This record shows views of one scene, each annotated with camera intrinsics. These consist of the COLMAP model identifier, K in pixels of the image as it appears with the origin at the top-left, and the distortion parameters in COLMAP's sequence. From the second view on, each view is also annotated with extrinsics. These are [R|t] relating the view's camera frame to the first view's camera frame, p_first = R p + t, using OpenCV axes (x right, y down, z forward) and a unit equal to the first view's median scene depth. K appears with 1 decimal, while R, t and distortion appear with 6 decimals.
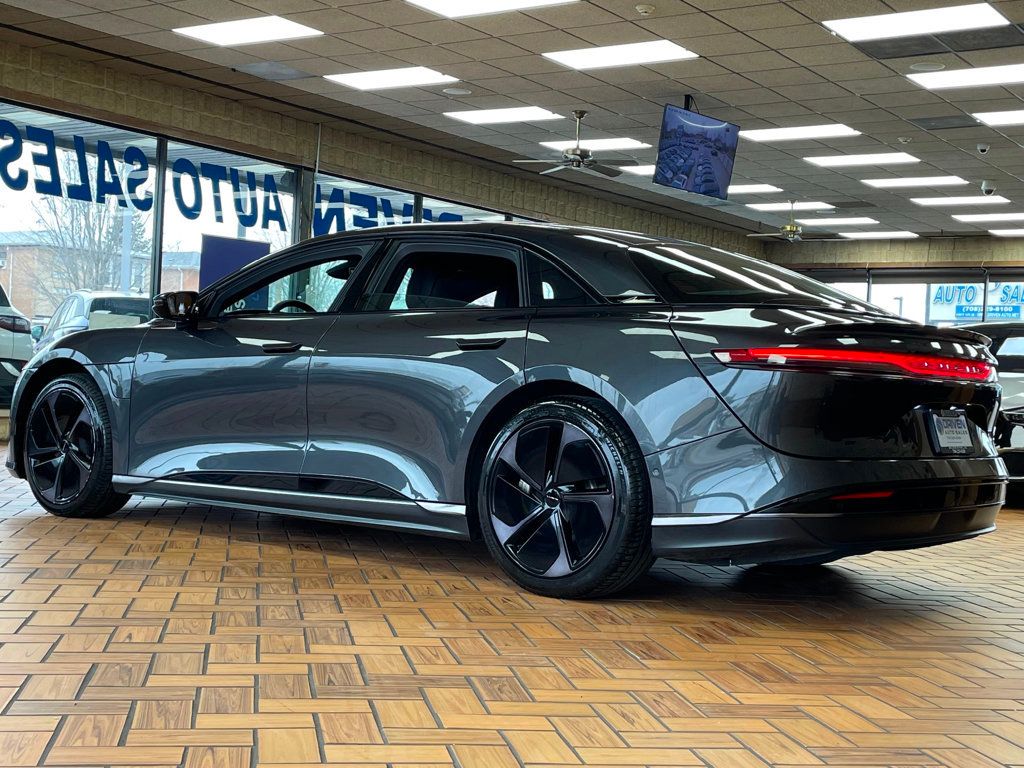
lens RADIAL K [[1418.7, 0, 512.0], [0, 1418.7, 384.0], [0, 0, 1]] dist [0.130626, 0.013642]
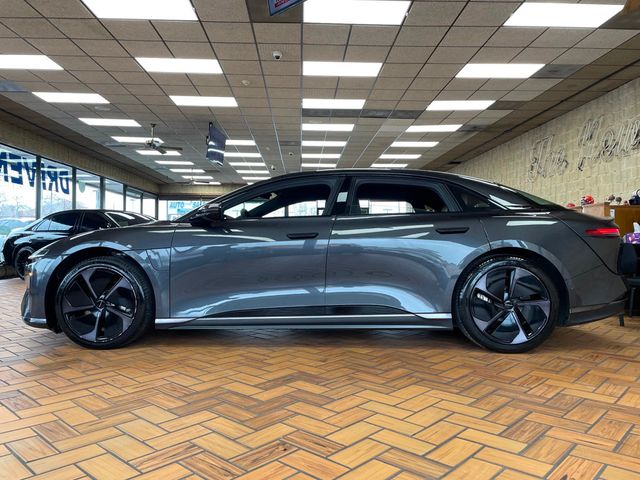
lens RADIAL K [[486.8, 0, 320.0], [0, 486.8, 240.0], [0, 0, 1]] dist [0.037208, -0.000303]
pose [[0.799286, -0.042766, 0.599428, -0.462267], [0.037066, 0.999074, 0.021855, -0.029442], [-0.599807, 0.004750, 0.800131, 0.458990]]
